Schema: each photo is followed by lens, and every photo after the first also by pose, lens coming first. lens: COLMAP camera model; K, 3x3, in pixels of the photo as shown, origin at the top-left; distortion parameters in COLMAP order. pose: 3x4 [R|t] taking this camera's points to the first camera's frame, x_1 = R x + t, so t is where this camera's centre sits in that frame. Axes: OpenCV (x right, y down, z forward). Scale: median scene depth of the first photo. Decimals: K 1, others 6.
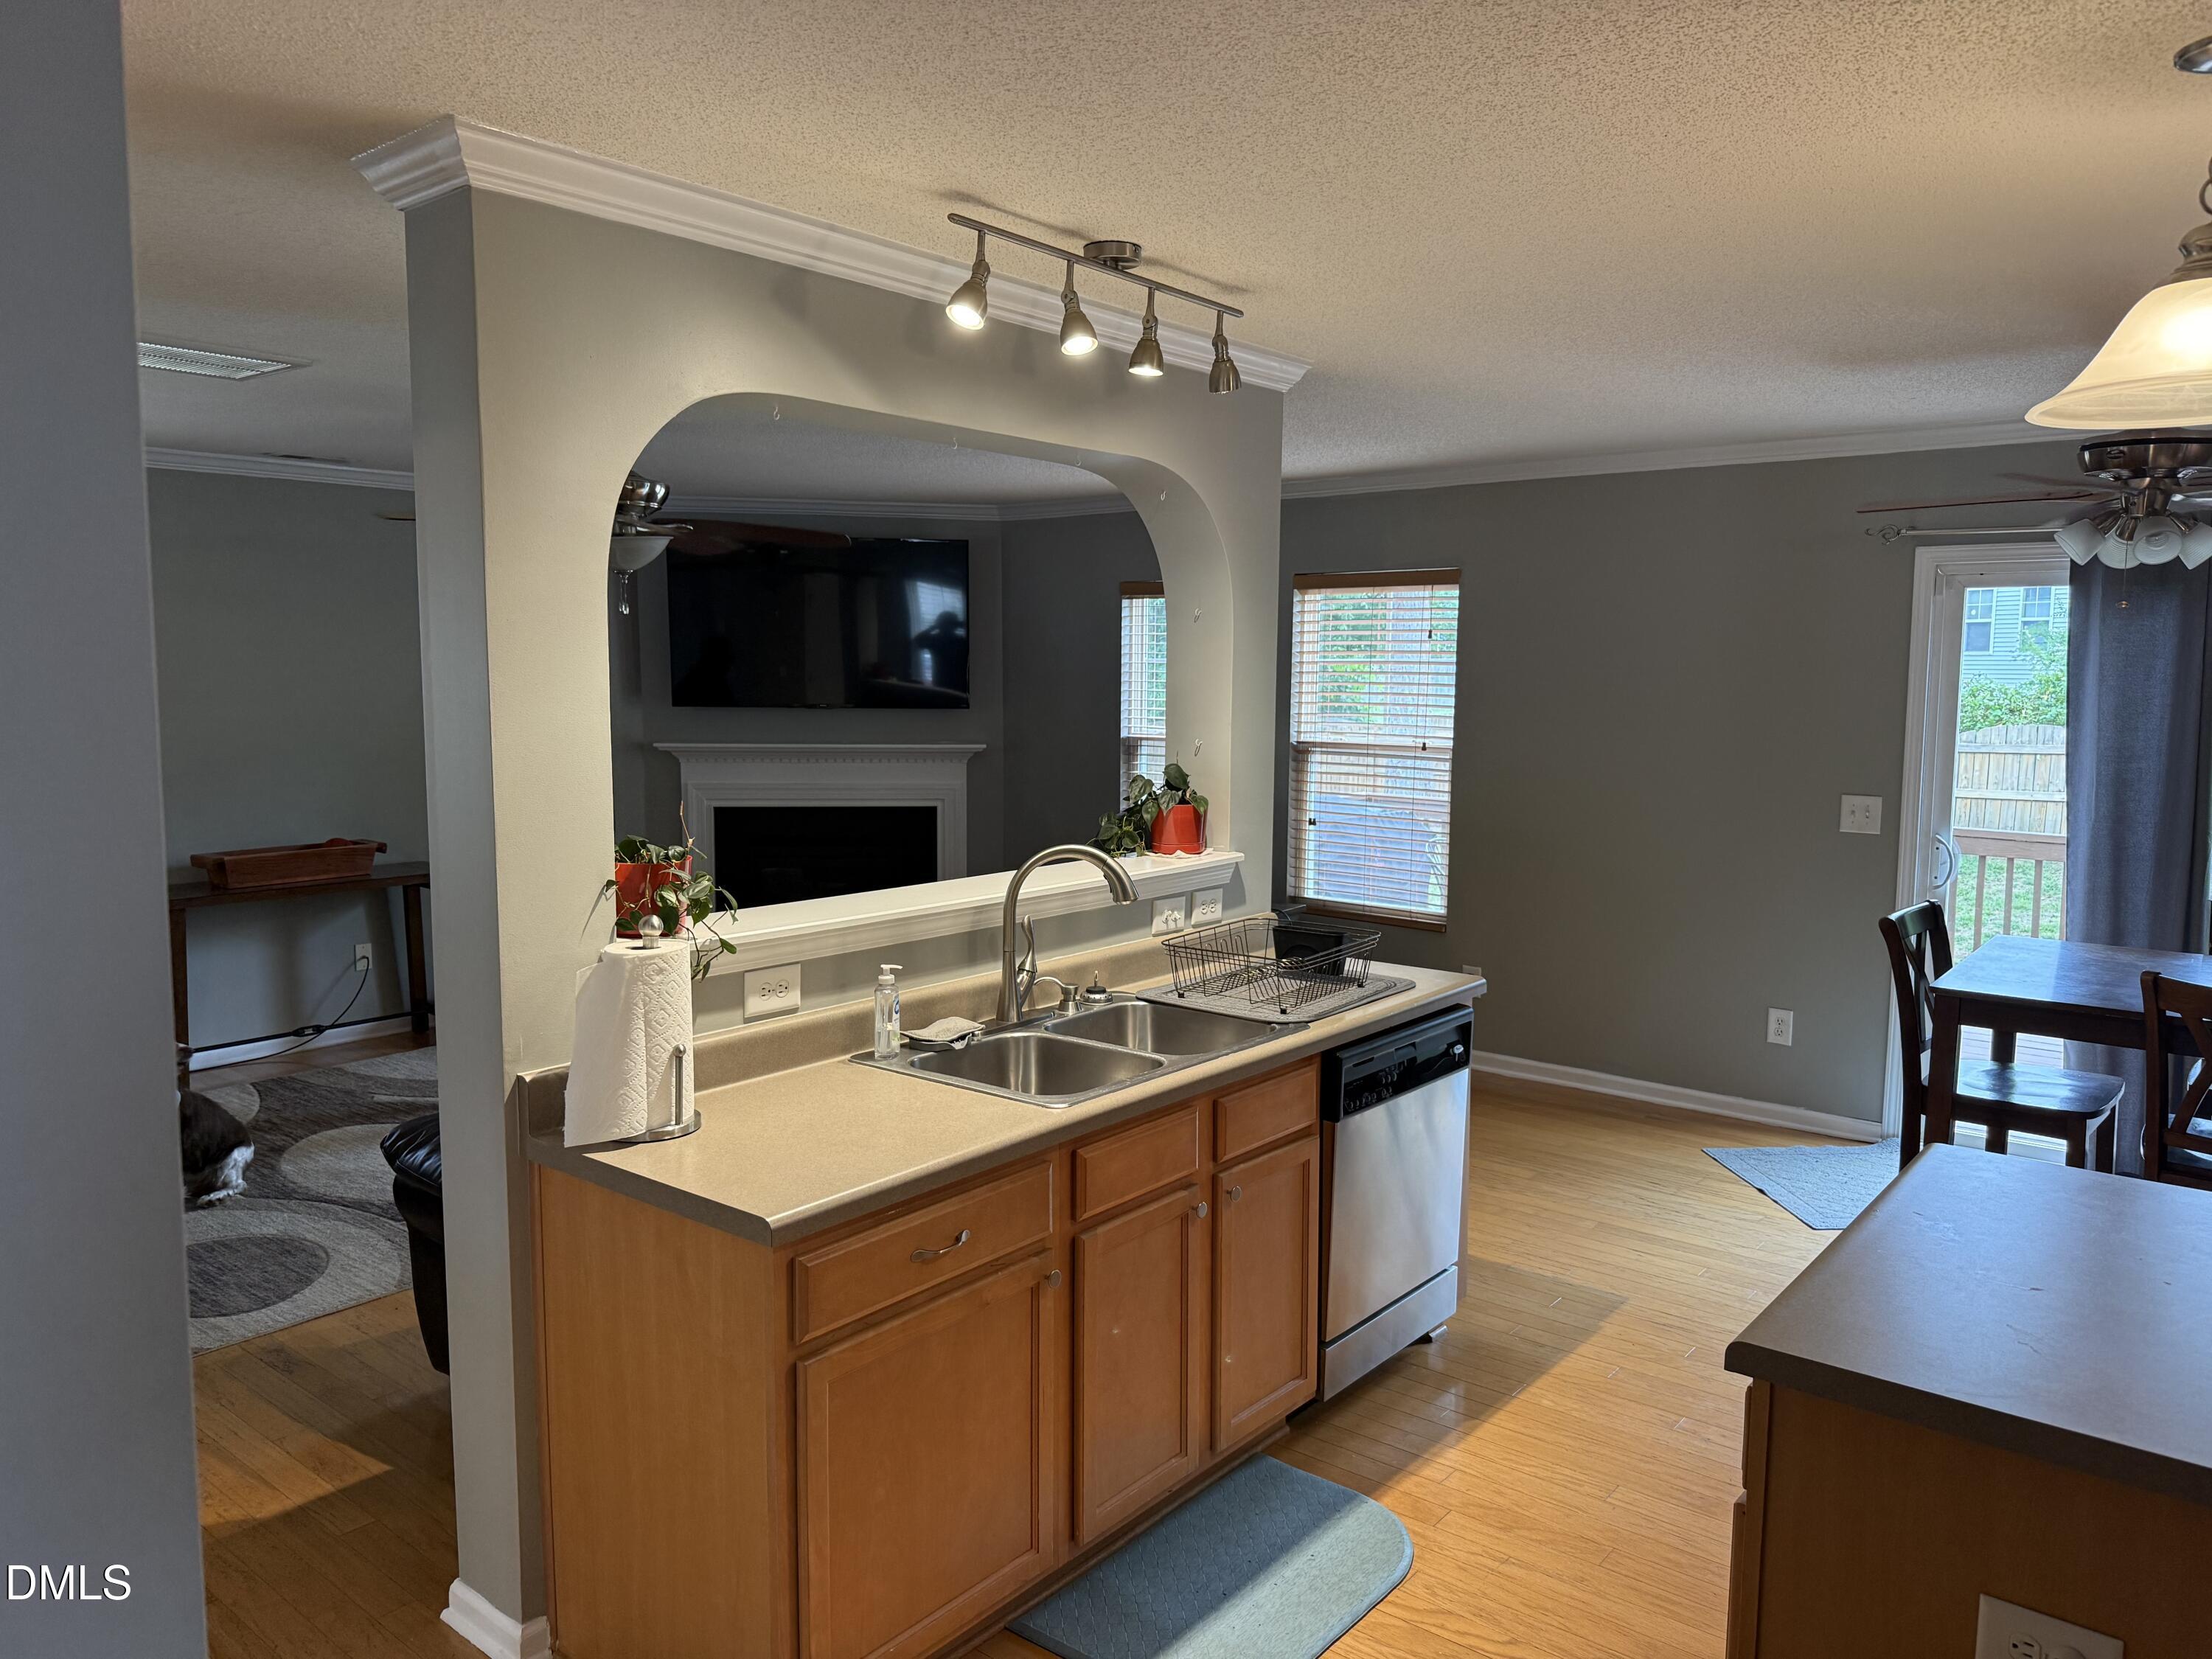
lens RADIAL K [[1547.2, 0, 1106.7], [0, 1547.2, 796.2], [0, 0, 1]] dist [0.143897, -0.245162]
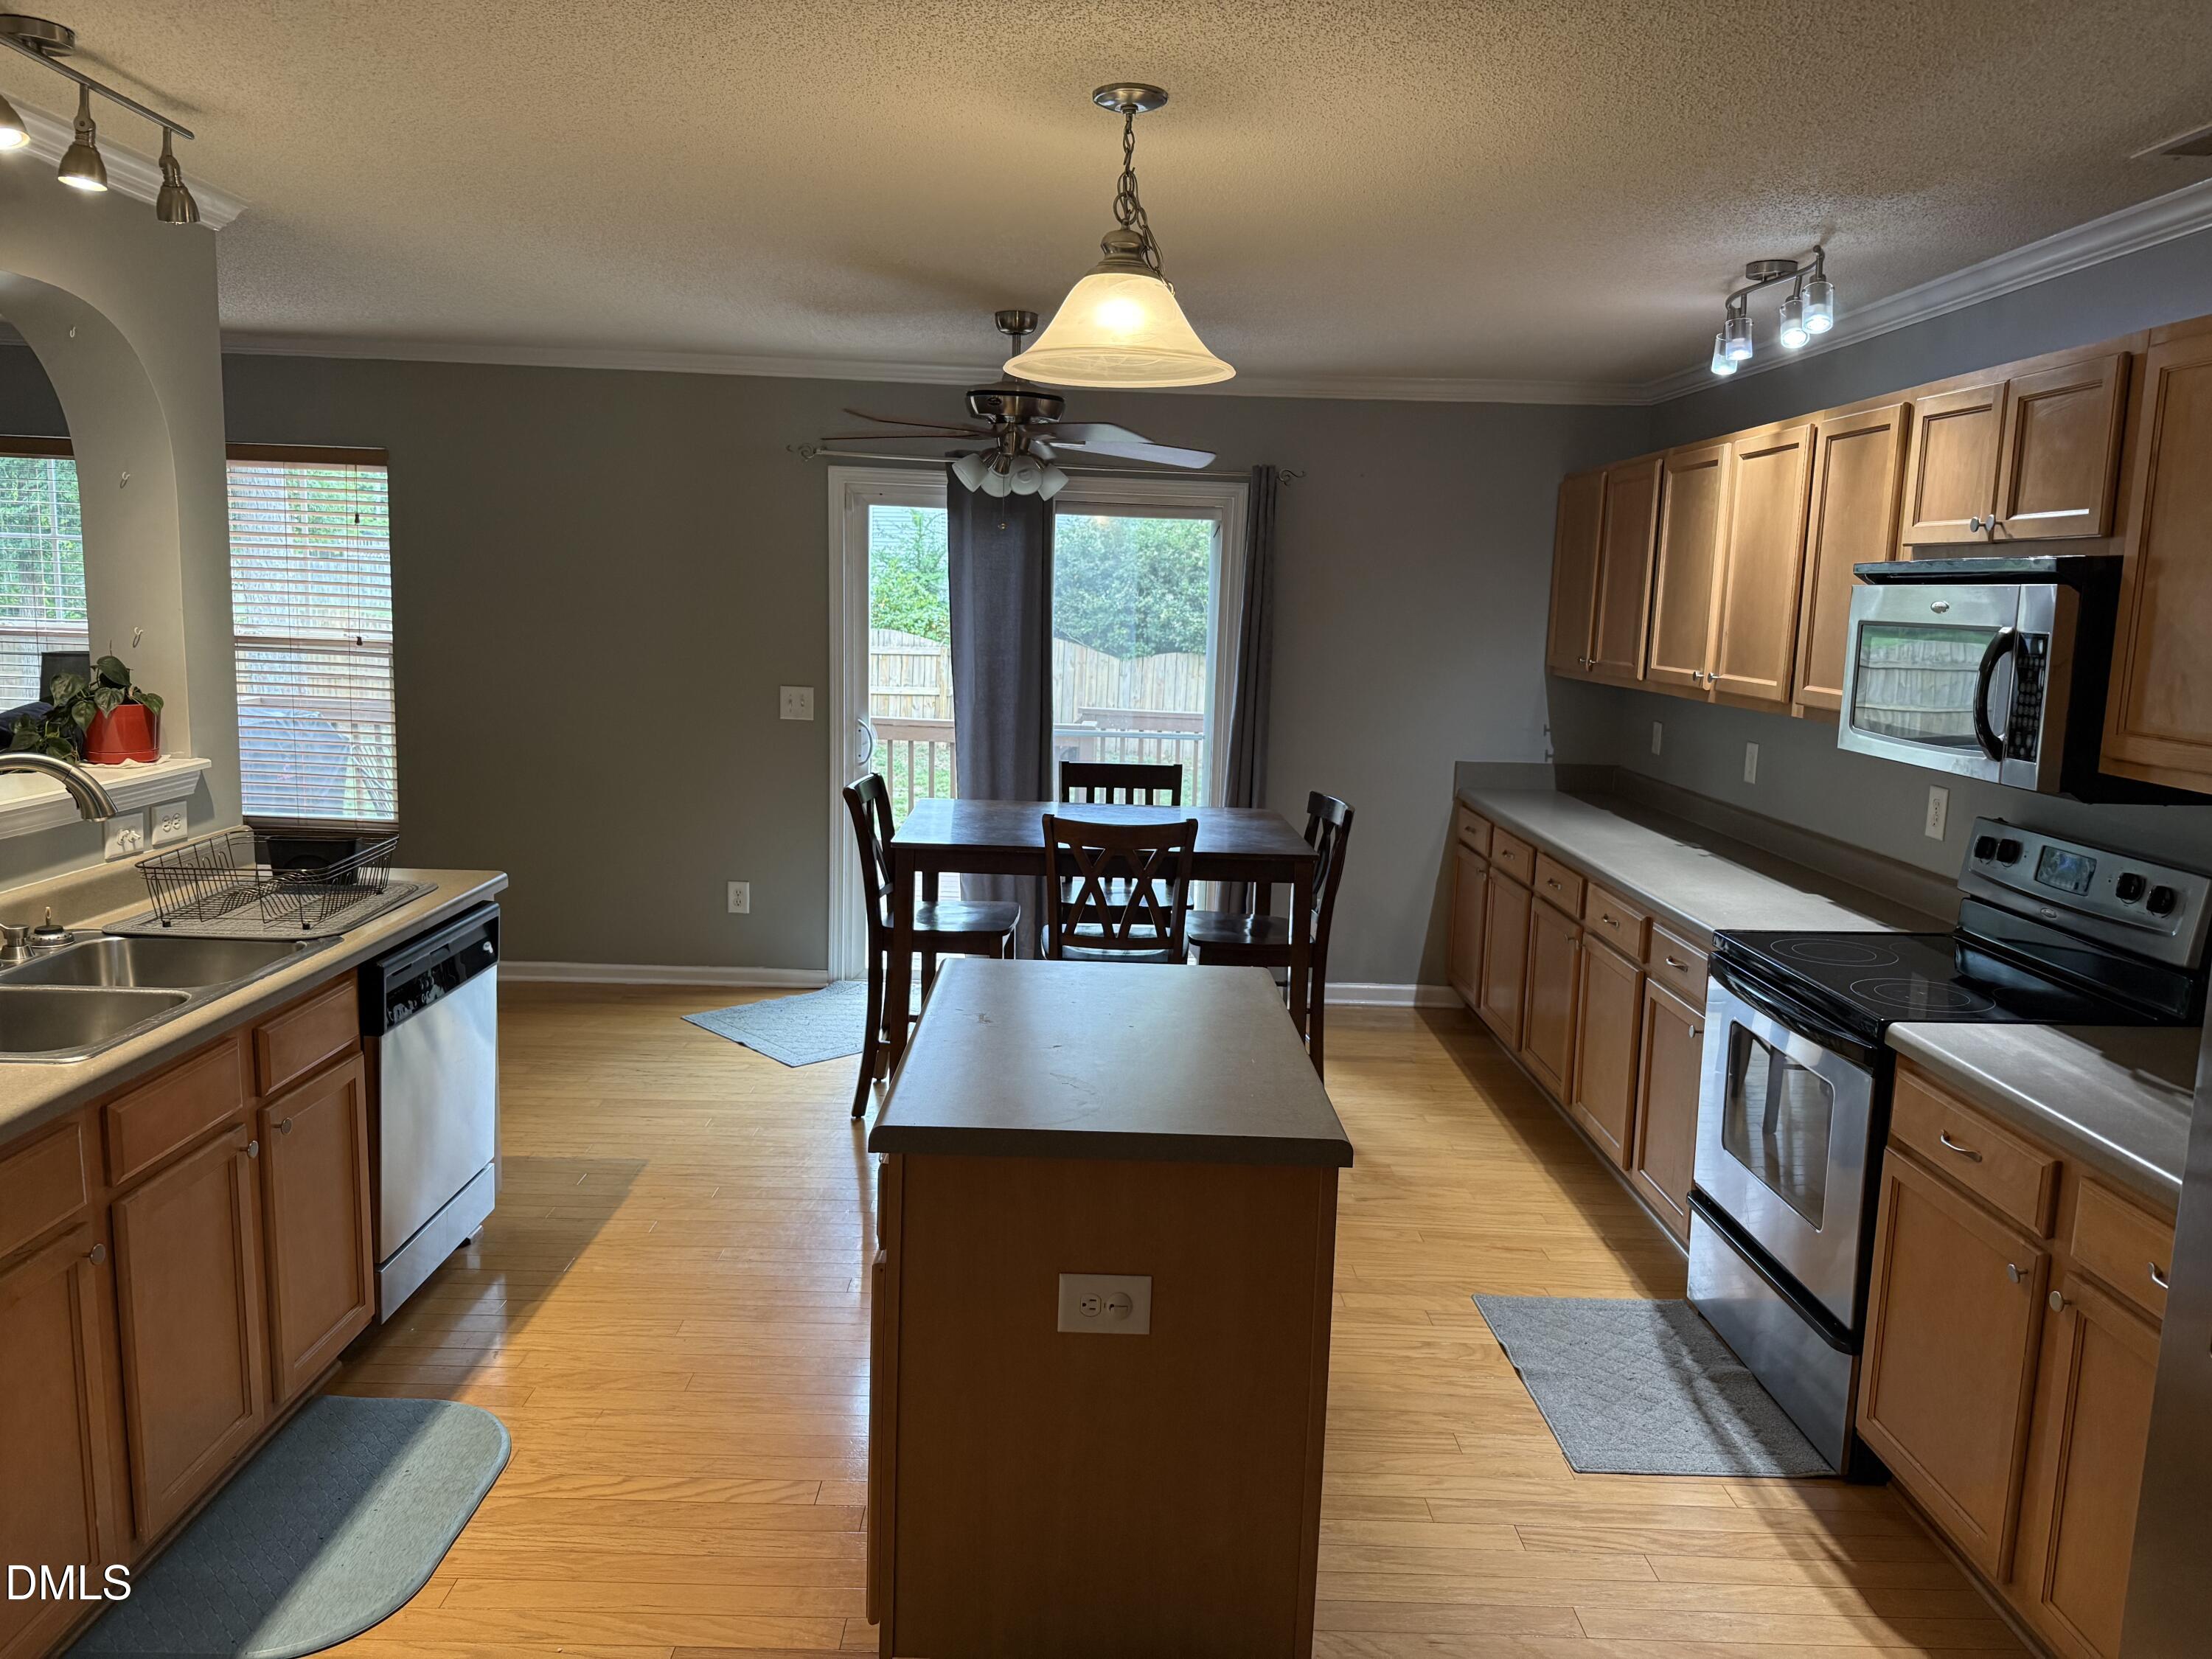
lens RADIAL K [[1585.9, 0, 1108.2], [0, 1585.9, 760.9], [0, 0, 1]] dist [0.053906, -0.056293]
pose [[0.761206, -0.045271, 0.646928, -0.121238], [0.020541, 0.998743, 0.045720, 0.007625], [-0.648184, -0.021514, 0.761179, -0.013367]]
